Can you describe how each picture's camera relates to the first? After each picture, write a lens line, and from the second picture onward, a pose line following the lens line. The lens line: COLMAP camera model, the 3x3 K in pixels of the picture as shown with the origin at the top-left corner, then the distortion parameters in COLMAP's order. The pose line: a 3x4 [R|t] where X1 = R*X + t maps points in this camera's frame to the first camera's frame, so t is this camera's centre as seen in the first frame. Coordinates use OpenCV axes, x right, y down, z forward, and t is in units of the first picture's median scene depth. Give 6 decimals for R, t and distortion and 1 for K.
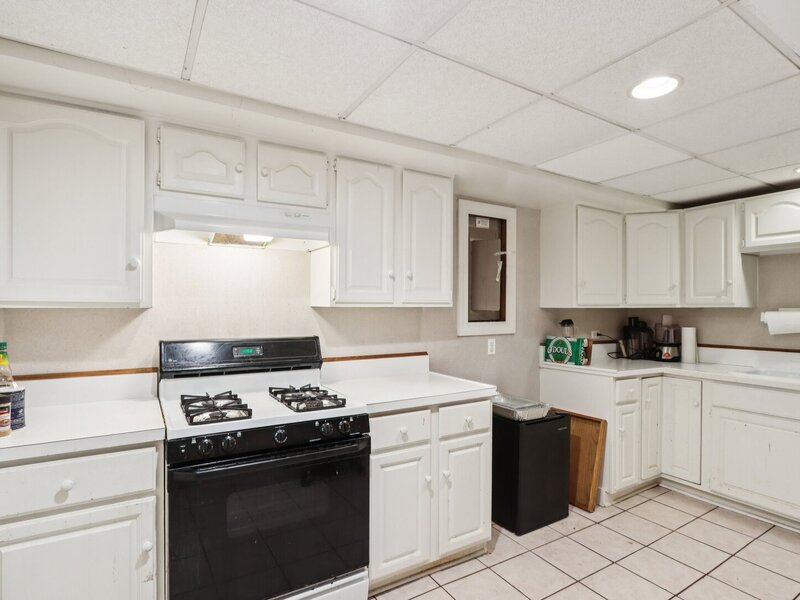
lens RADIAL K [[433.2, 0, 400.1], [0, 433.2, 309.9], [0, 0, 1]] dist [-0.002966, -0.000466]
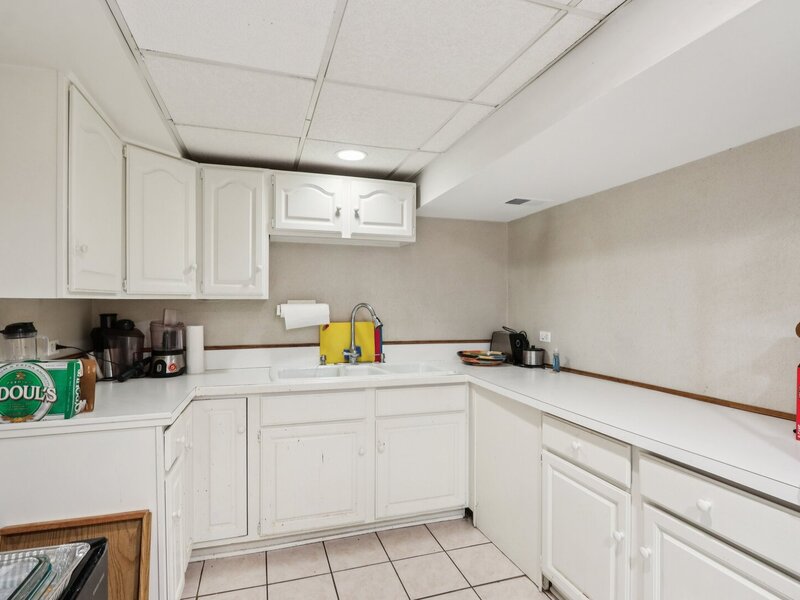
lens RADIAL K [[433.2, 0, 400.1], [0, 433.2, 309.9], [0, 0, 1]] dist [-0.002966, -0.000466]
pose [[0.238508, -0.018467, 0.970965, 0.031642], [-0.000934, 0.999814, 0.019245, -0.001706], [-0.971140, -0.005497, 0.238446, 0.520558]]
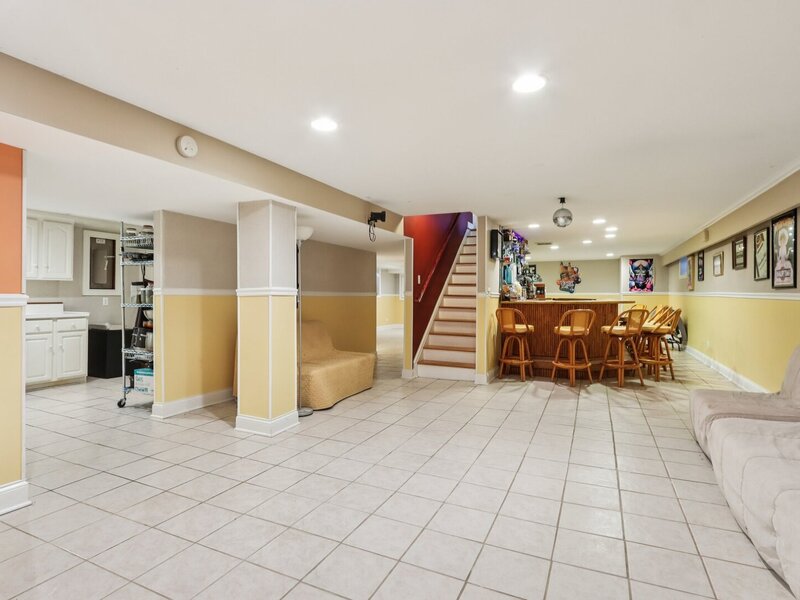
lens RADIAL K [[431.3, 0, 400.0], [0, 431.3, 300.0], [0, 0, 1]] dist [-0.002679, -0.000766]
pose [[0.838910, 0.006502, 0.544231, 0.285259], [-0.012814, 0.999887, 0.007806, 0.046740], [-0.544119, -0.013522, 0.838899, -1.570343]]
